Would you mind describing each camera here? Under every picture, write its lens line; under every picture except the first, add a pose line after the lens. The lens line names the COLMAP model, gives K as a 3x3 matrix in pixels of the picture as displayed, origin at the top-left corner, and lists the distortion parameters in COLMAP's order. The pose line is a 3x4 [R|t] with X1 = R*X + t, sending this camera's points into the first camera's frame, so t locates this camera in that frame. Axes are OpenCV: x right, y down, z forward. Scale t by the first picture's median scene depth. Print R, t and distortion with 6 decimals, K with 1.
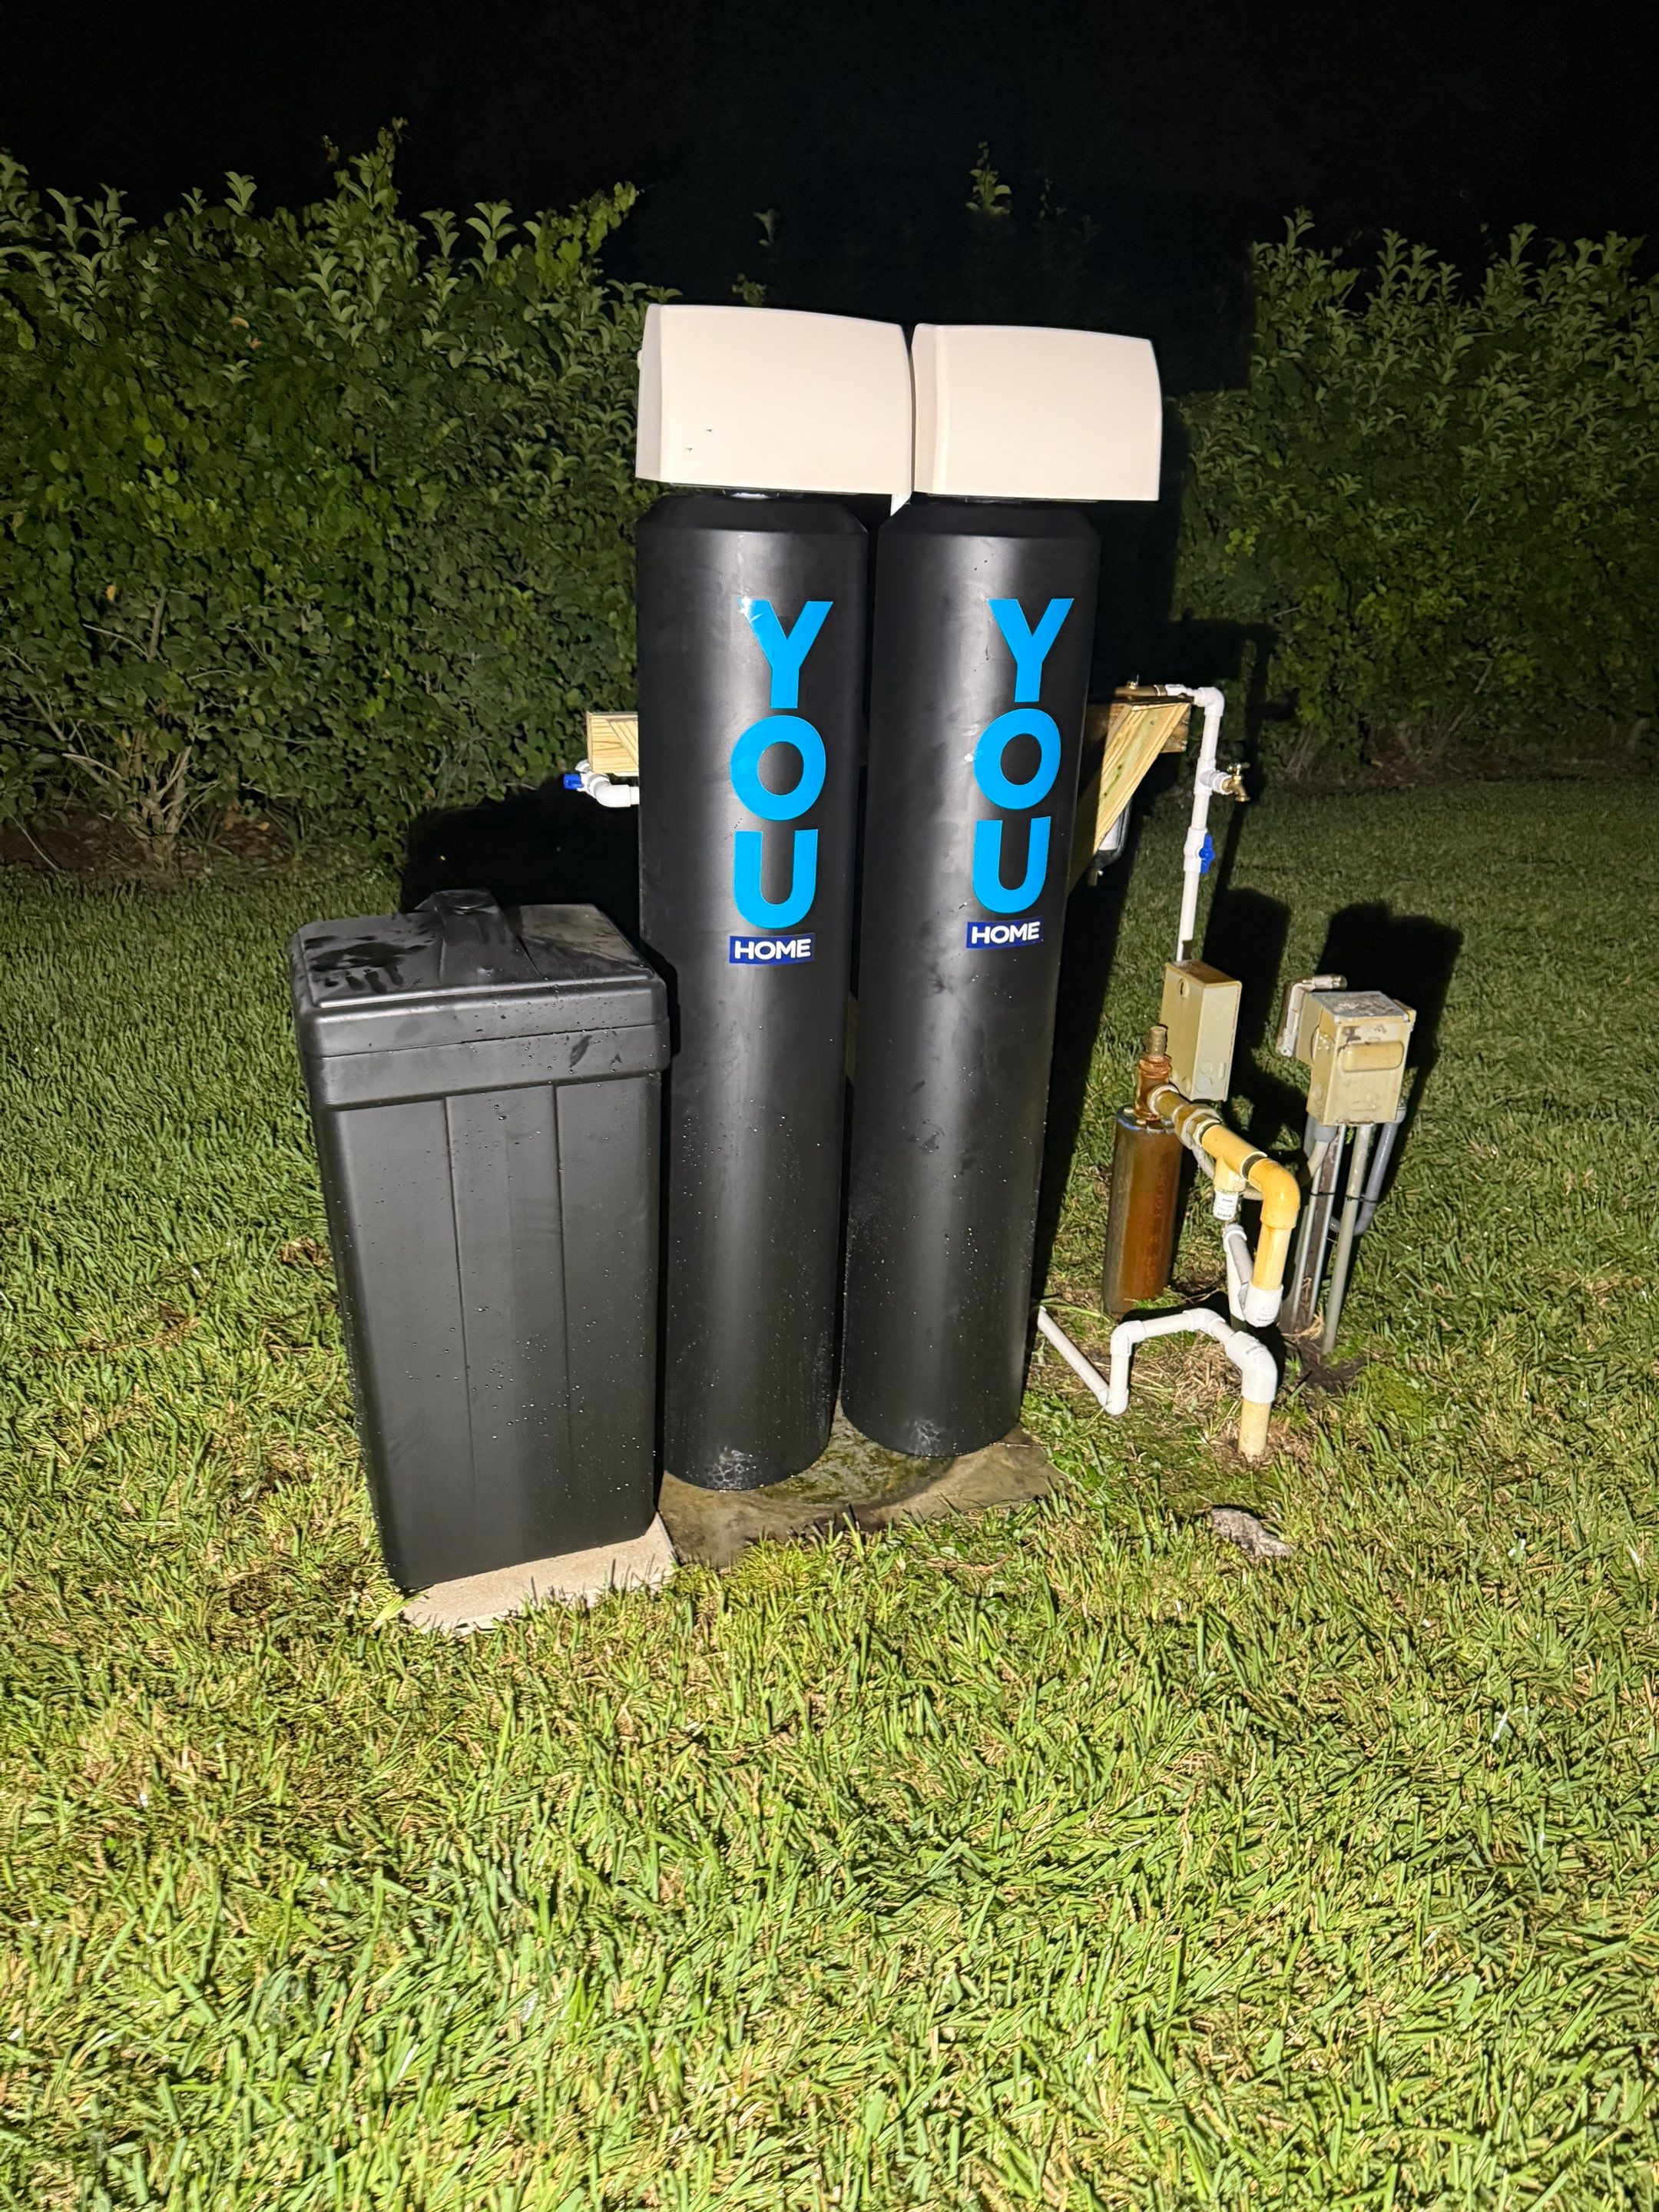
lens RADIAL K [[1581.9, 0, 850.4], [0, 1581.9, 1093.3], [0, 0, 1]] dist [0.011293, -0.022173]
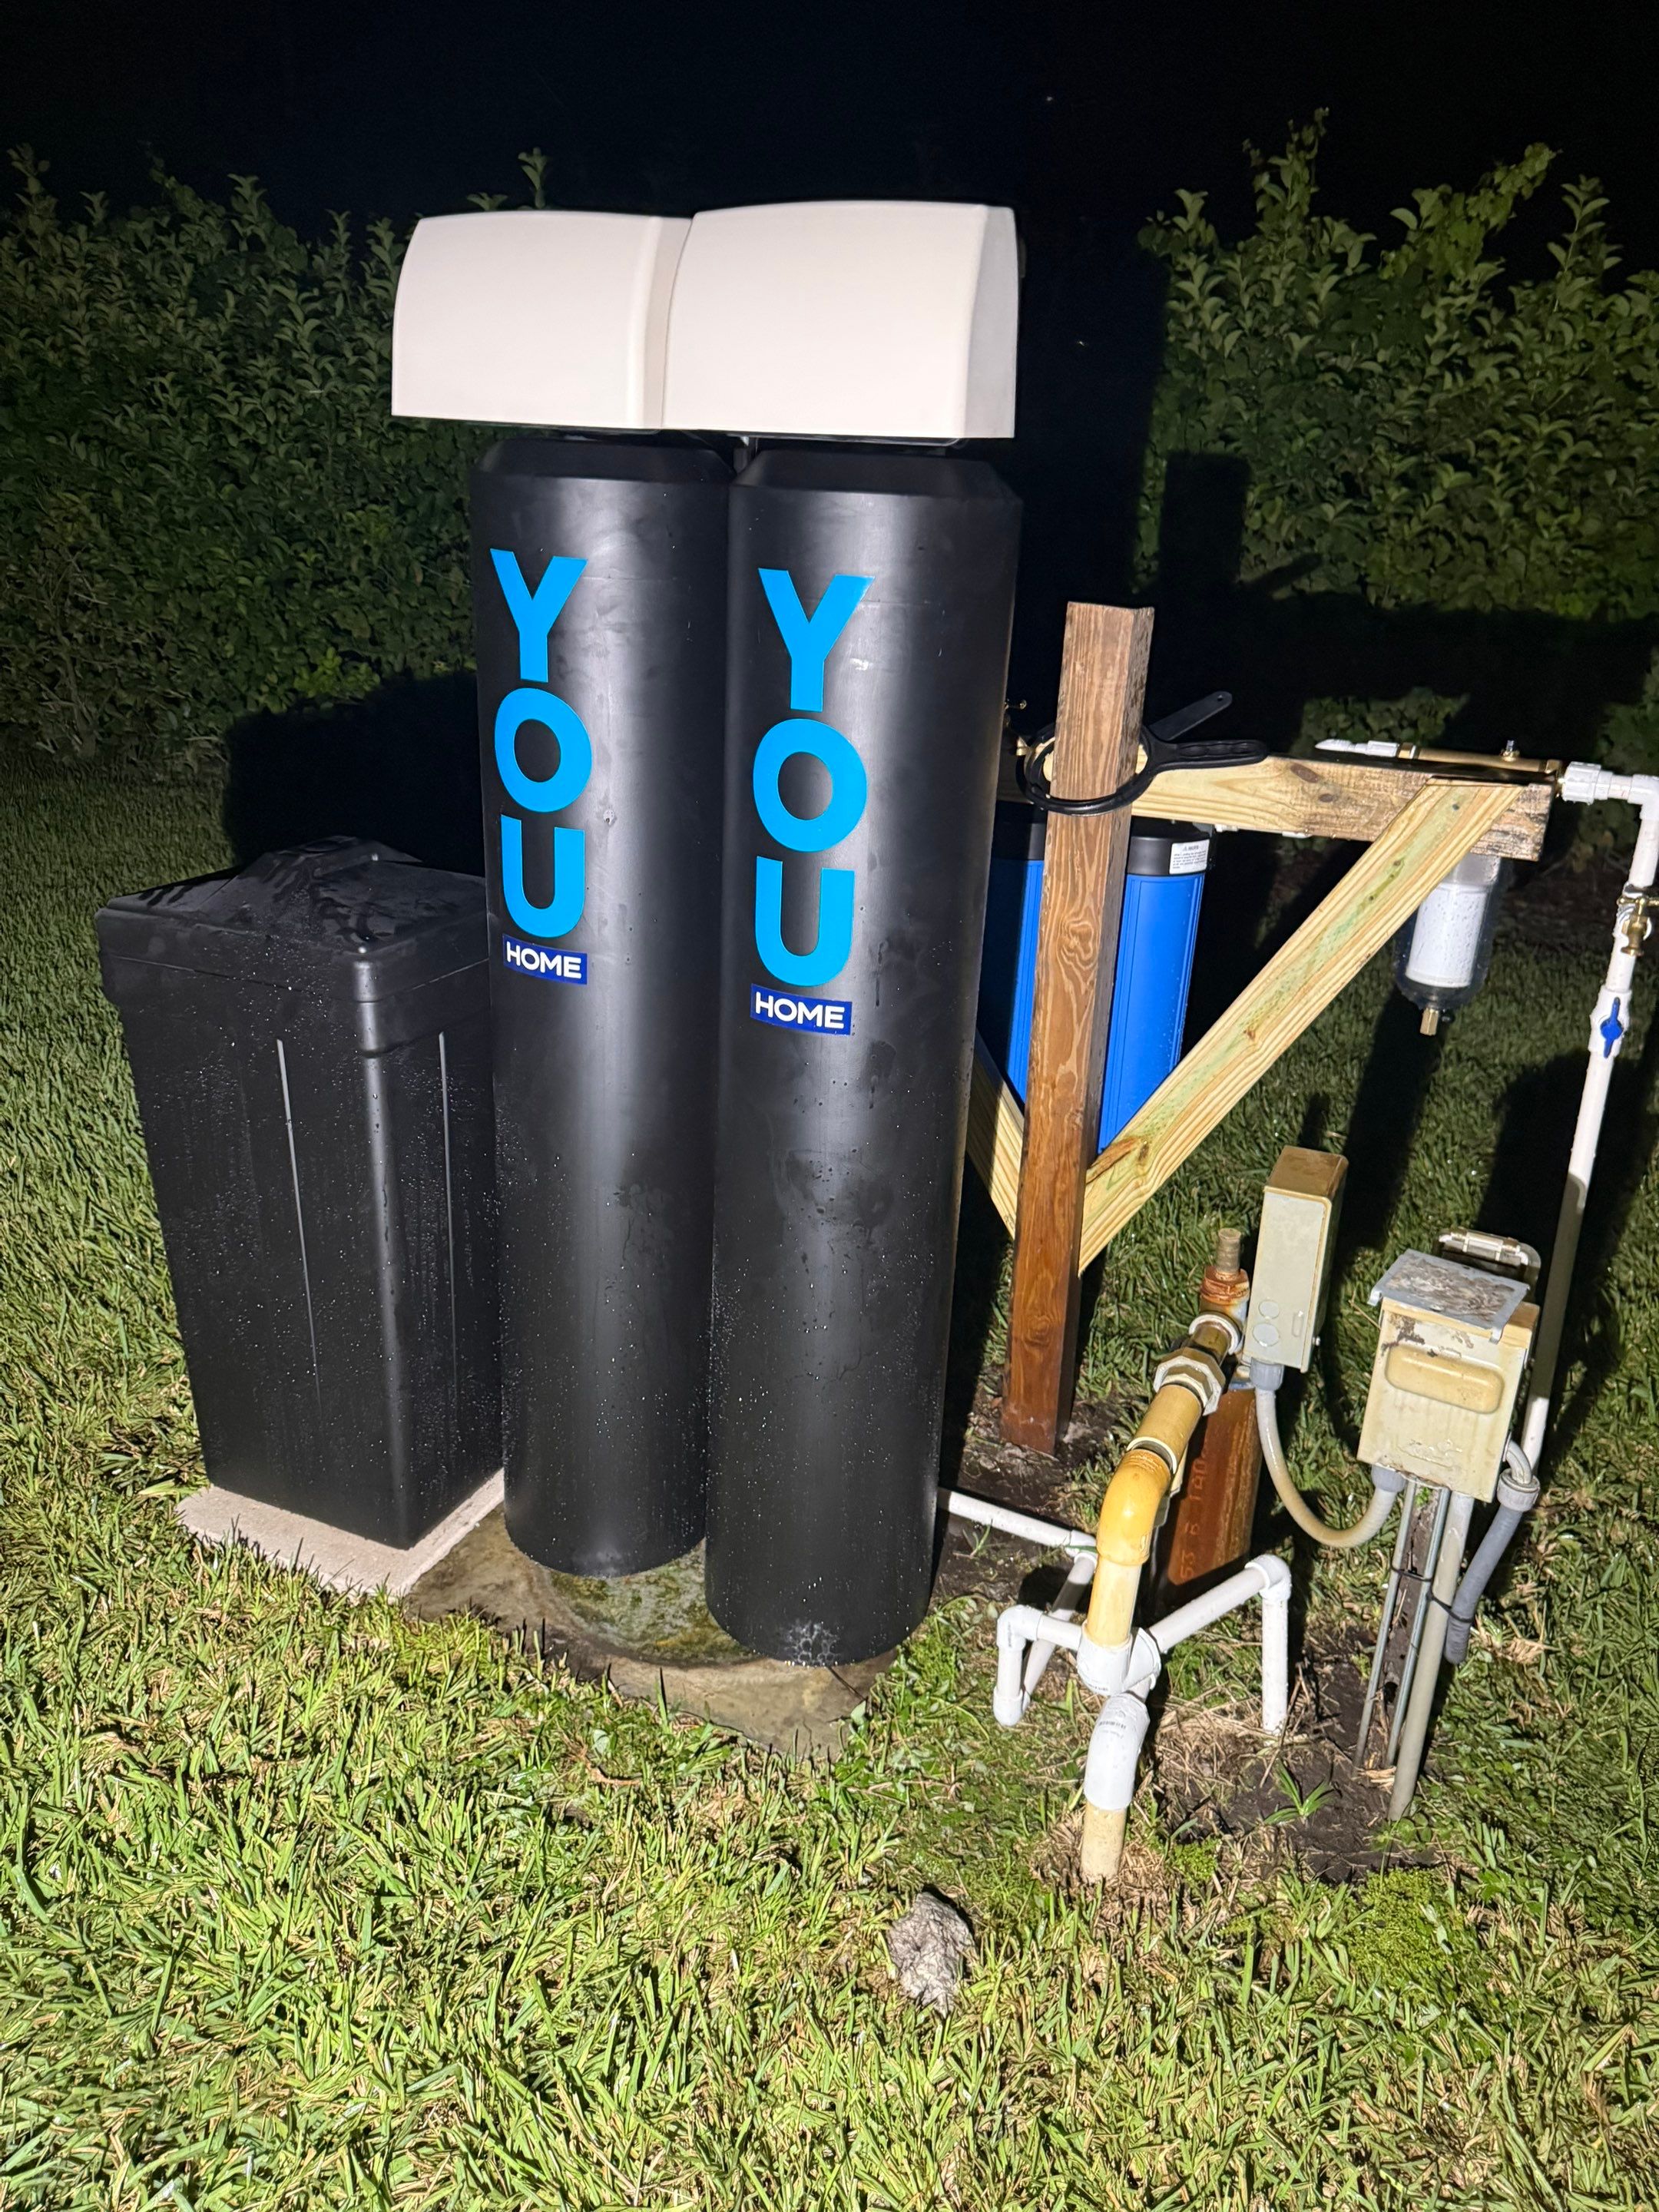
lens RADIAL K [[1581.9, 0, 845.9], [0, 1581.9, 1092.6], [0, 0, 1]] dist [0.011293, -0.022173]
pose [[0.704108, 0.252942, -0.663515, 0.525651], [-0.273566, 0.958905, 0.075247, -0.107144], [0.655281, 0.128533, 0.744370, 0.380623]]
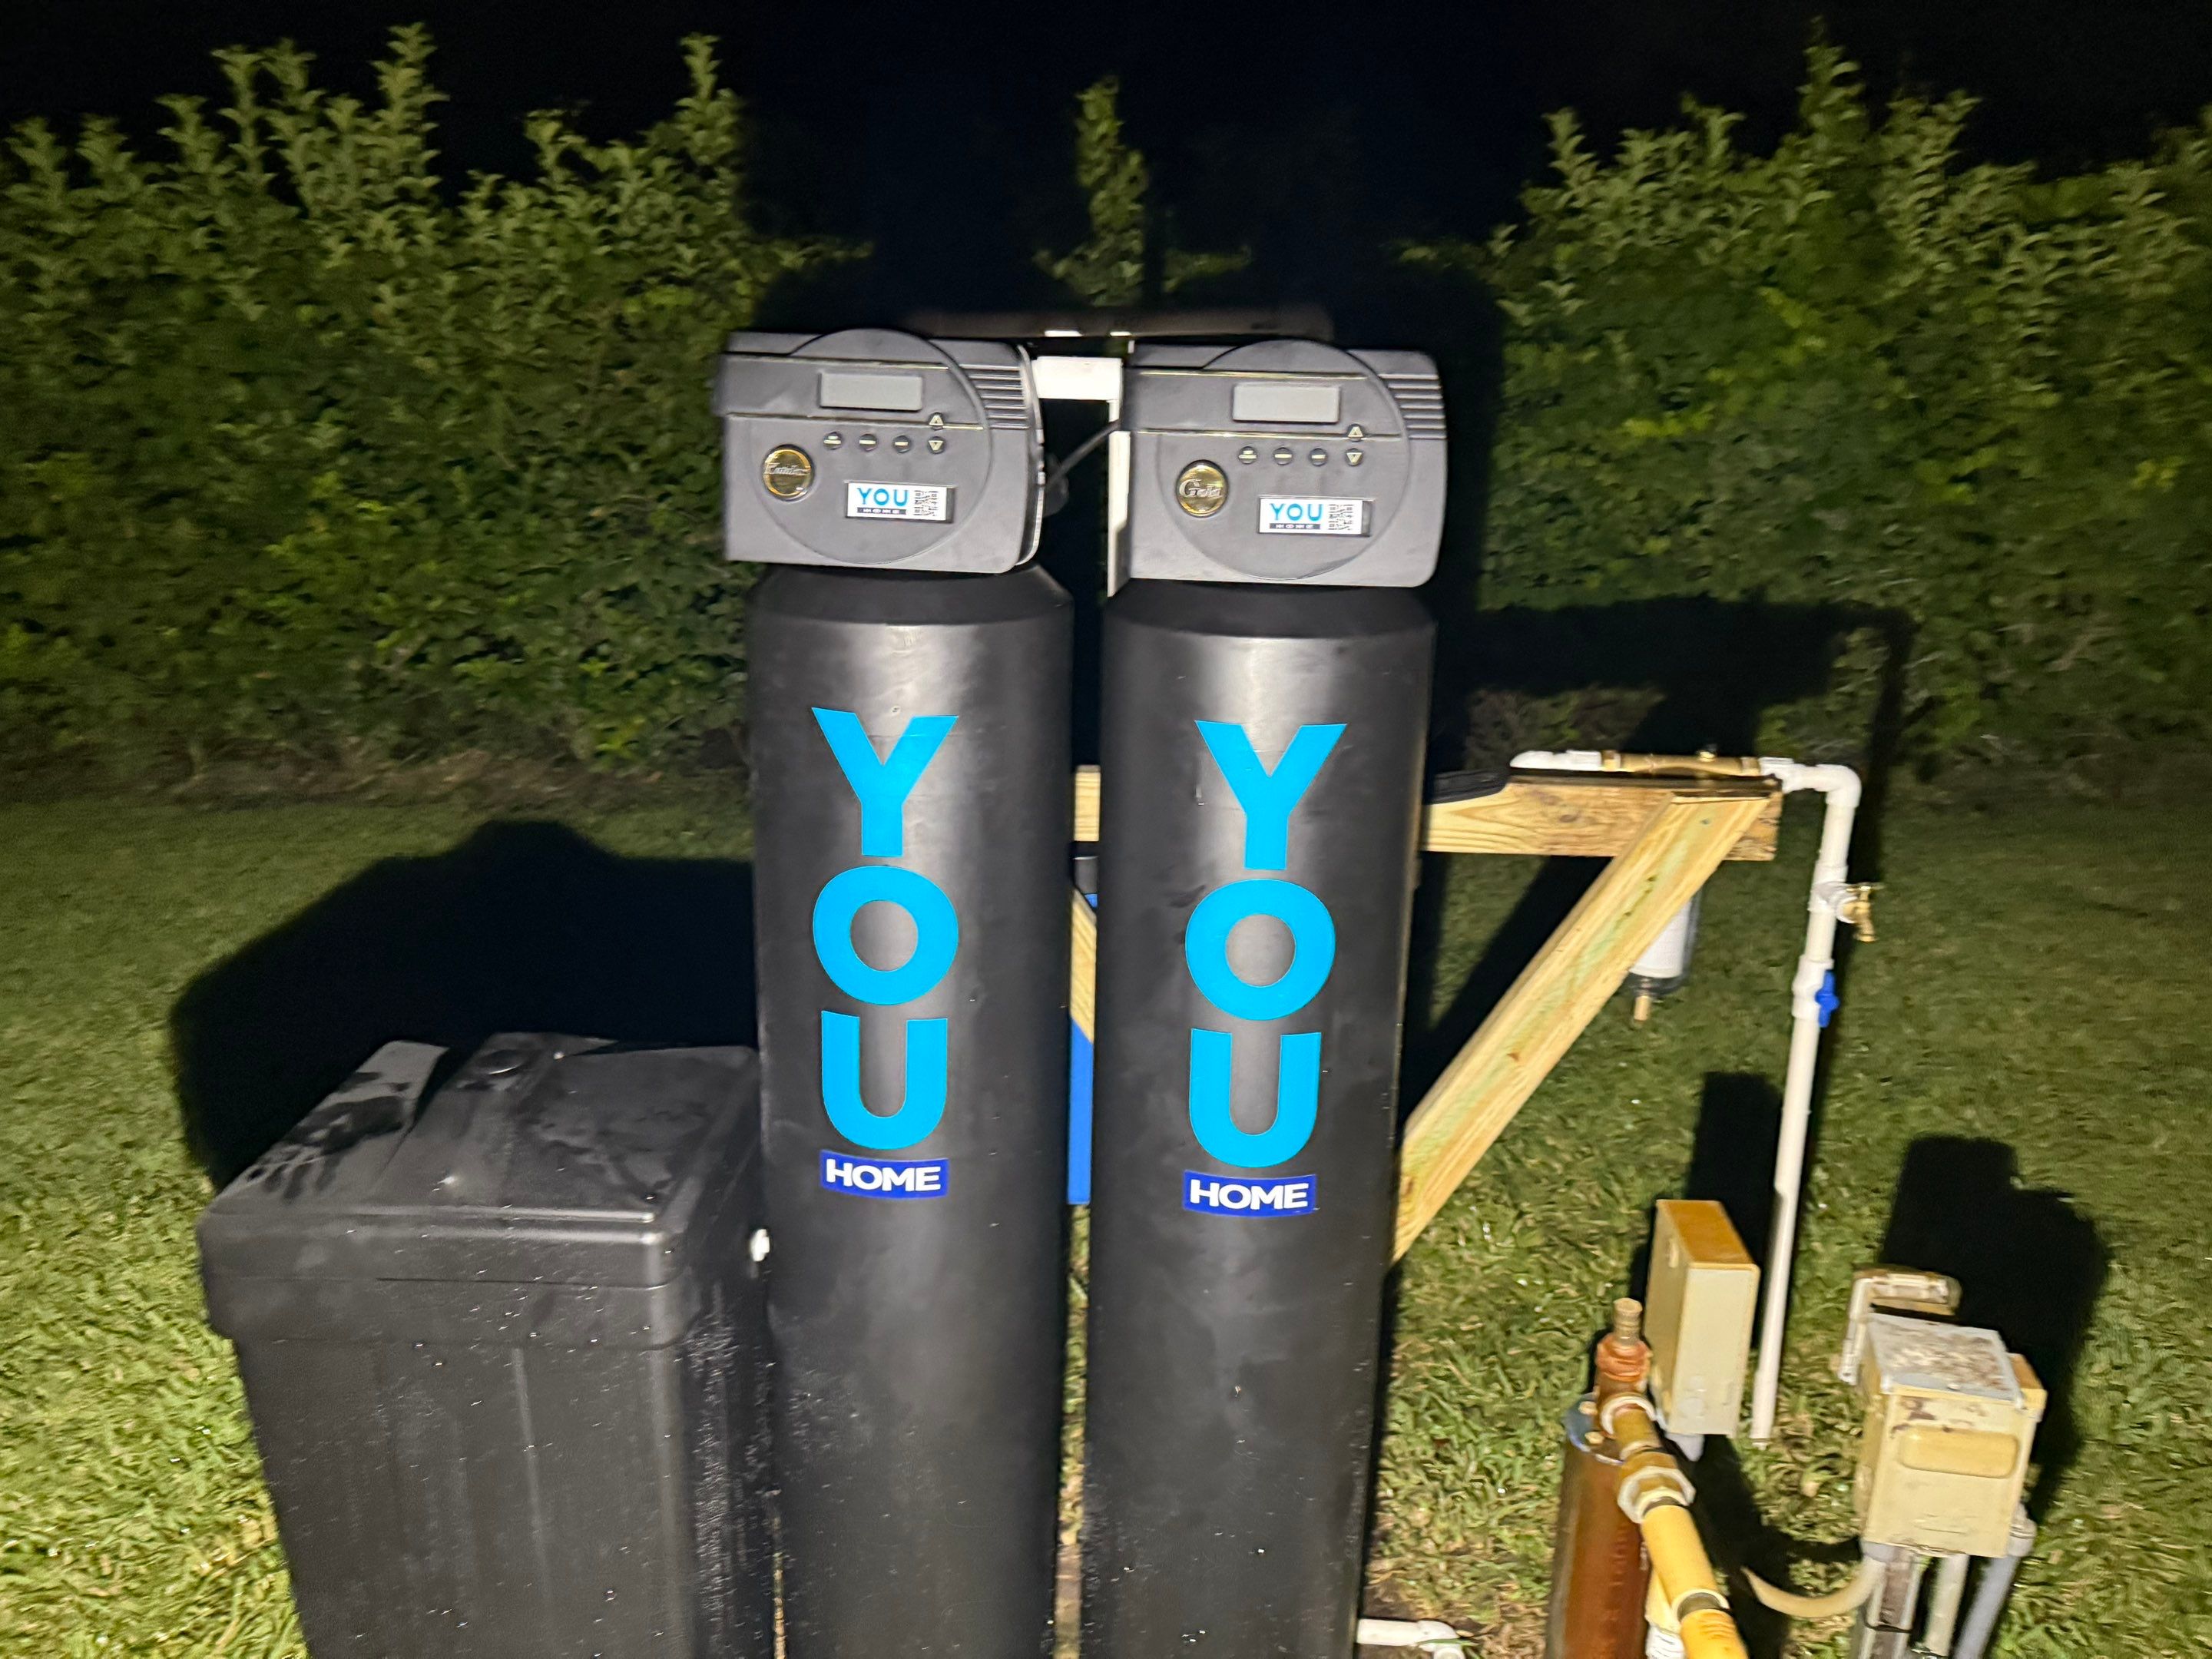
lens RADIAL K [[1581.9, 0, 1128.7], [0, 1581.9, 813.5], [0, 0, 1]] dist [0.011293, -0.022173]
pose [[0.920808, 0.094871, -0.378301, 0.238442], [-0.129542, 0.989293, -0.067217, -0.173933], [0.367874, 0.110900, 0.923239, 0.304824]]
